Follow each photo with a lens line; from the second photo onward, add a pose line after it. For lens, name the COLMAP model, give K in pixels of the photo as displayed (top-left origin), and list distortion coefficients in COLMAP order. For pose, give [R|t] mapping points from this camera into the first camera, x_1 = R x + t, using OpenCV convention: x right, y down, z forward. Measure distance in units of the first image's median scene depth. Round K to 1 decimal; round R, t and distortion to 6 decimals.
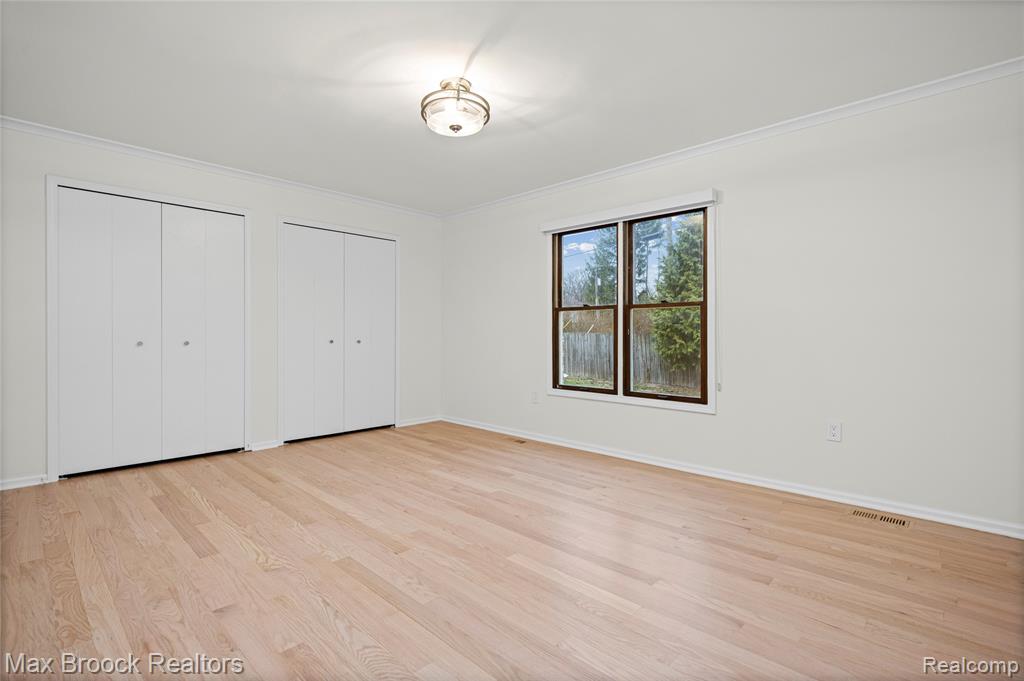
lens RADIAL K [[480.8, 0, 498.1], [0, 480.8, 328.5], [0, 0, 1]] dist [-0.000708, 0.000163]
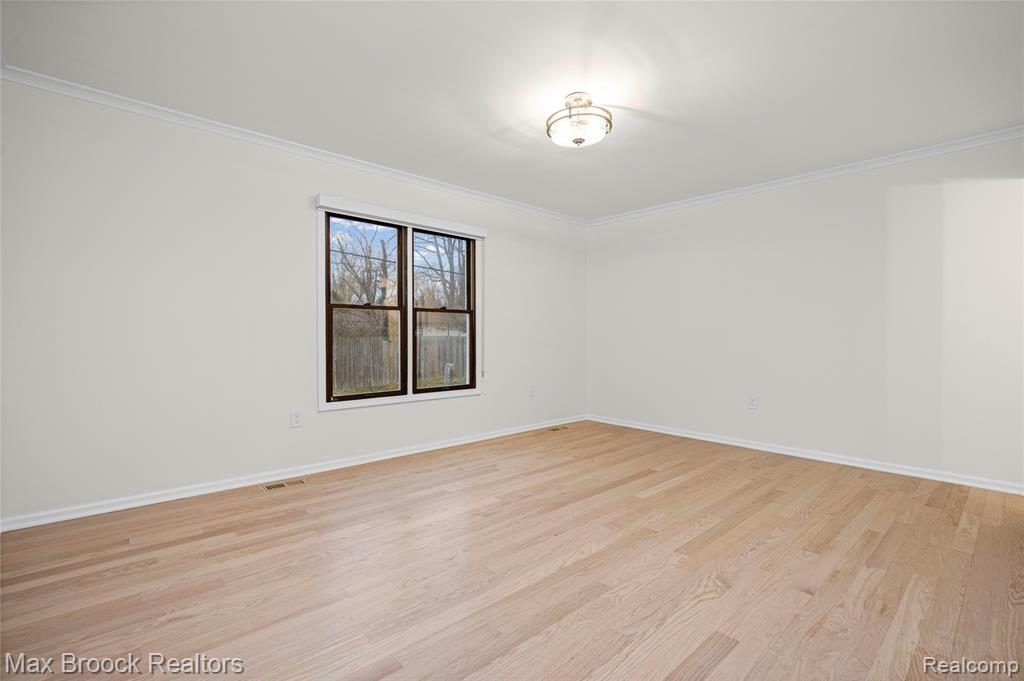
lens RADIAL K [[471.9, 0, 515.4], [0, 471.9, 328.1], [0, 0, 1]] dist [-0.003509, -0.000568]
pose [[0.046272, 0.009468, 0.998884, -0.928040], [-0.010289, 0.999907, -0.009002, 0.003482], [-0.998876, -0.009861, 0.046365, 0.894743]]
